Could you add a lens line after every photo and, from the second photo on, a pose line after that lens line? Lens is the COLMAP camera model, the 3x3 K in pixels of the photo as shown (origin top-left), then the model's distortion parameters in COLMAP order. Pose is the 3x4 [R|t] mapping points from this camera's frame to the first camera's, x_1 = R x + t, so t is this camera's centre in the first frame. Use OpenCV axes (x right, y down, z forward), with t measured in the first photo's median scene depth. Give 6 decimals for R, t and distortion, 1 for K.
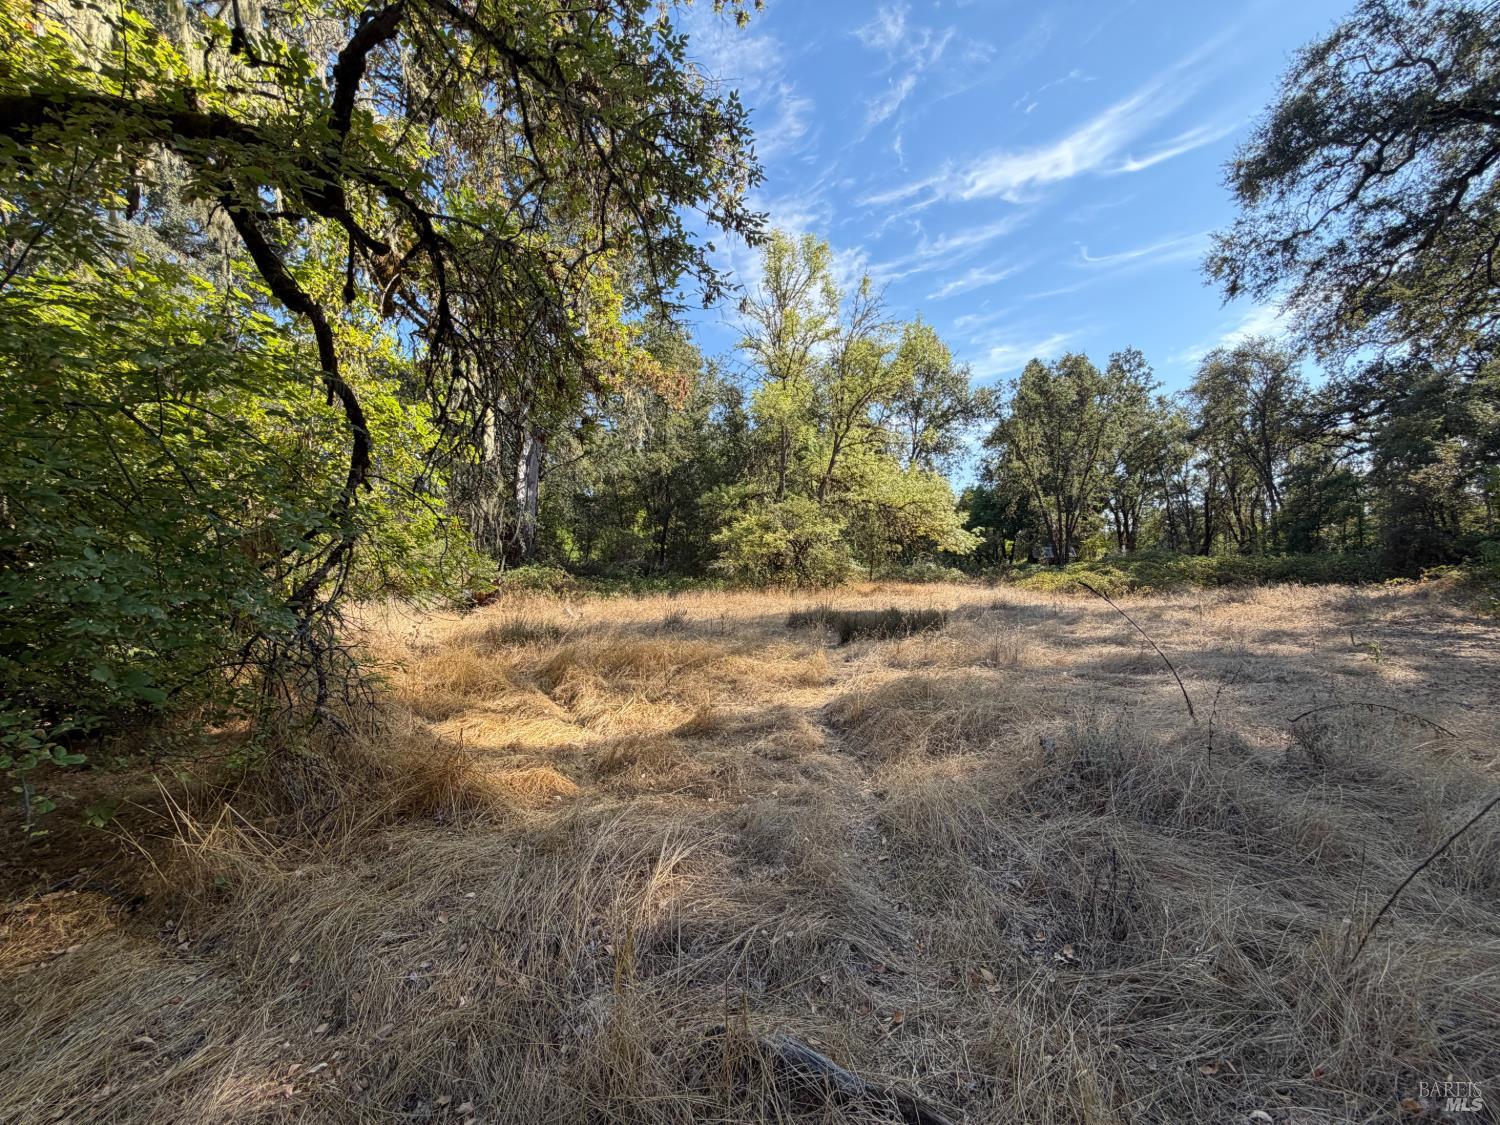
lens RADIAL K [[593.9, 0, 747.2], [0, 593.9, 564.7], [0, 0, 1]] dist [-0.003484, 0.000828]
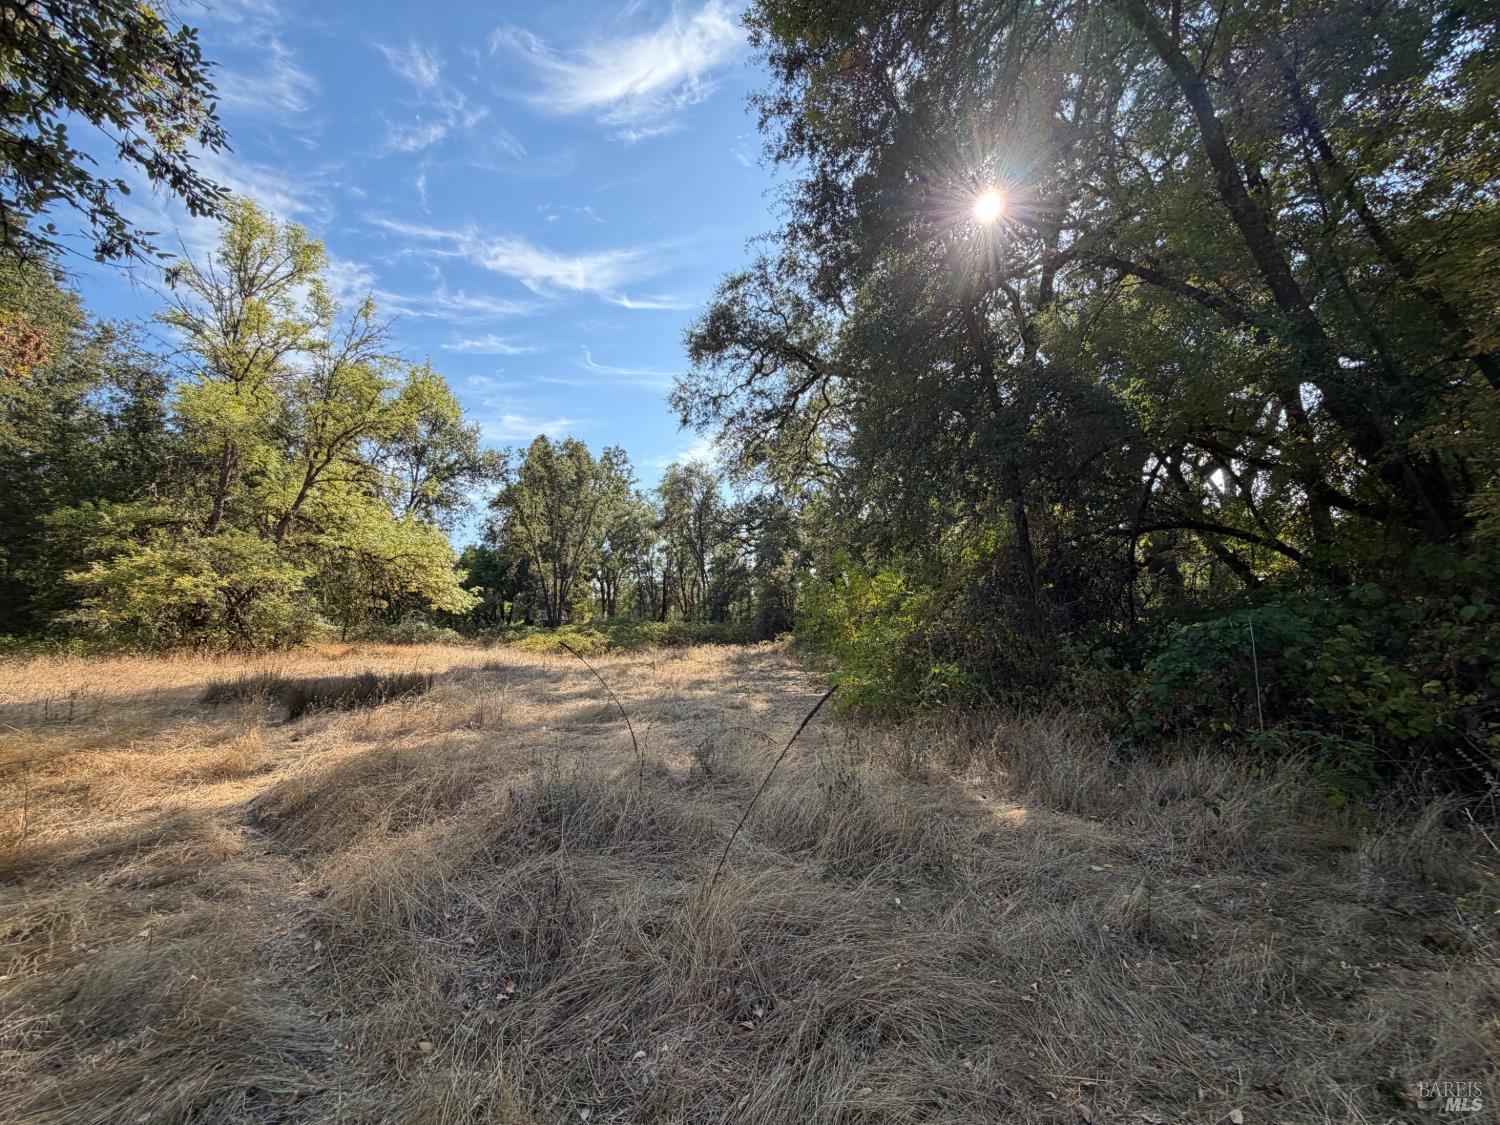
lens RADIAL K [[593.9, 0, 746.3], [0, 593.9, 564.0], [0, 0, 1]] dist [-0.003484, 0.000828]
pose [[0.699179, 0.094172, 0.708717, 0.000750], [-0.020191, 0.993493, -0.112093, 0.000317], [-0.714661, 0.064064, 0.696531, -0.007958]]
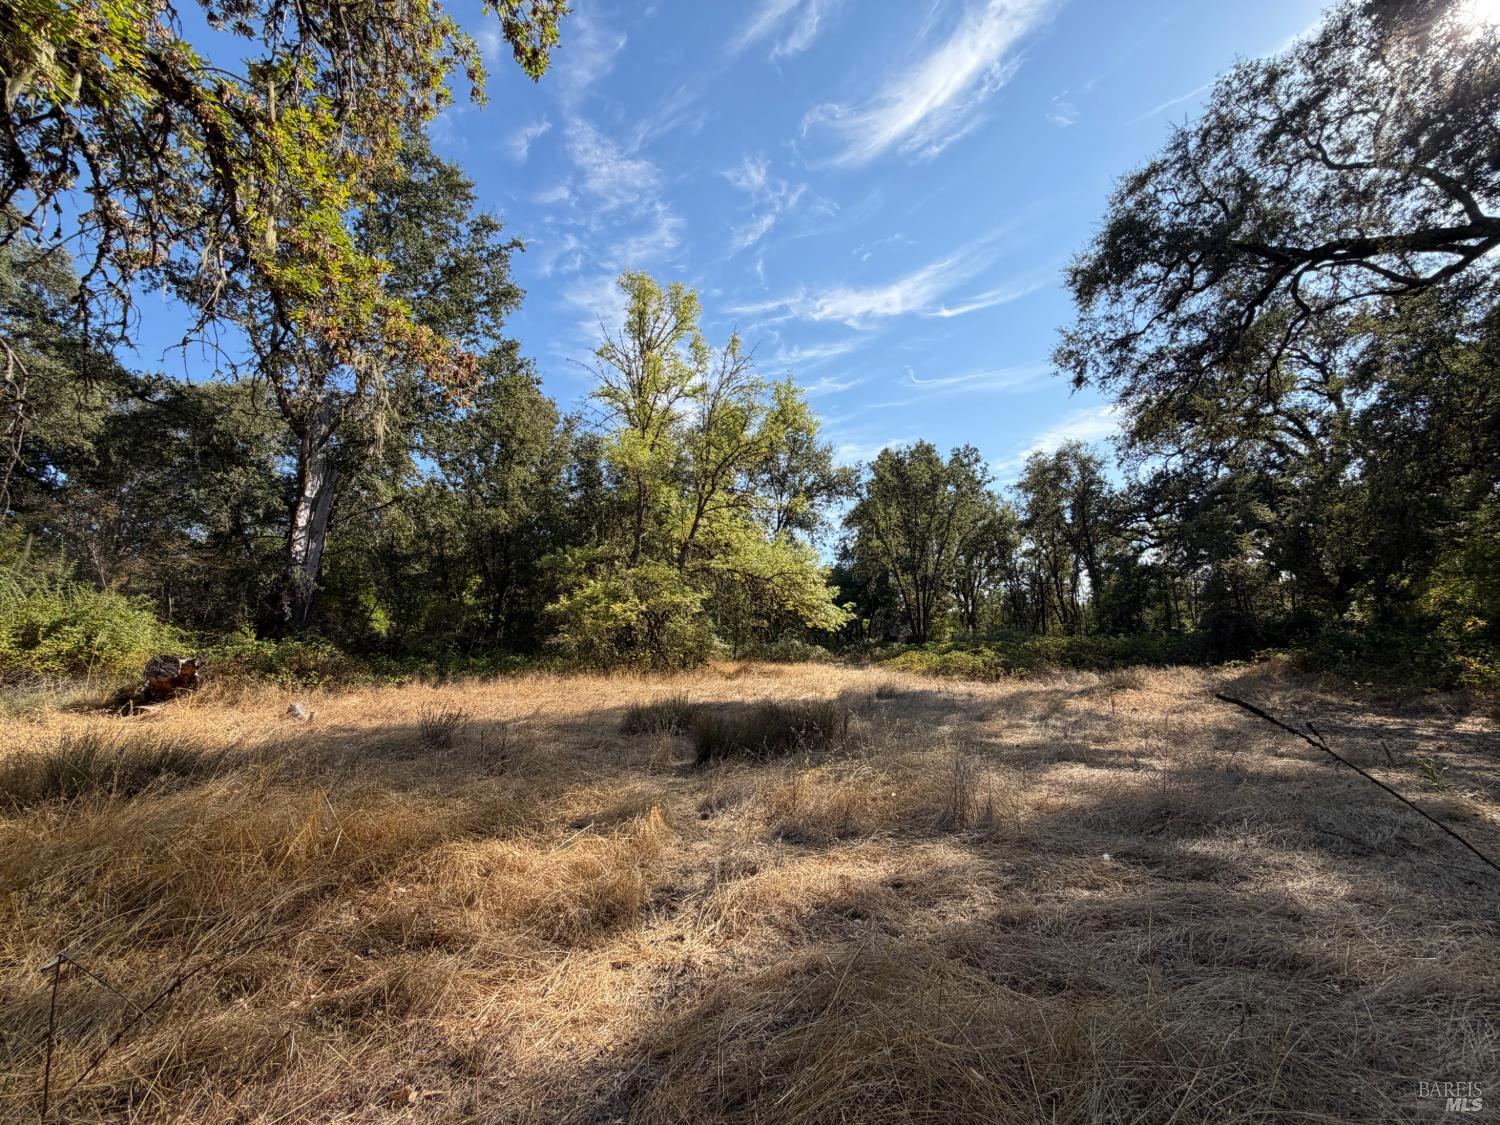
lens RADIAL K [[593.9, 0, 746.0], [0, 593.9, 562.4], [0, 0, 1]] dist [-0.003484, 0.000828]
pose [[0.973894, 0.040179, 0.223419, 0.023150], [-0.010752, 0.991271, -0.131401, -0.001427], [-0.226748, 0.125569, 0.965825, 0.143516]]
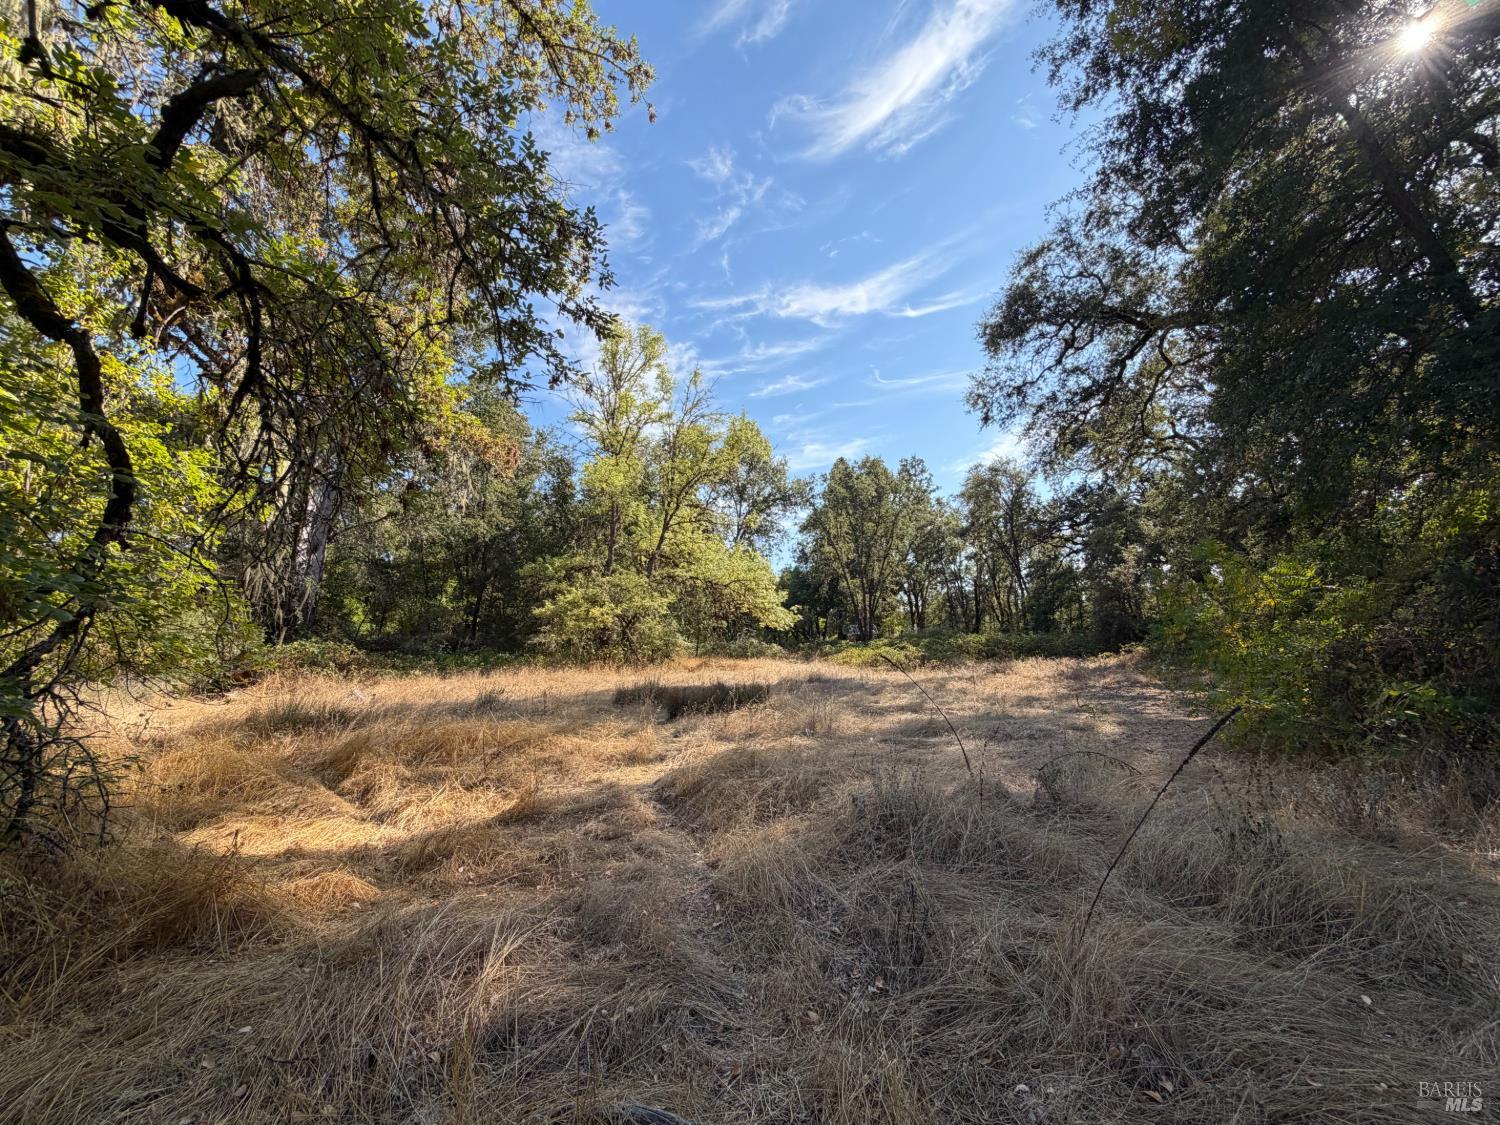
lens RADIAL K [[593.9, 0, 747.1], [0, 593.9, 564.5], [0, 0, 1]] dist [-0.003484, 0.000828]
pose [[0.958123, 0.040174, 0.283526, -0.004436], [-0.004005, 0.991893, -0.127012, 0.000254], [-0.286330, 0.120557, 0.950516, -0.008333]]
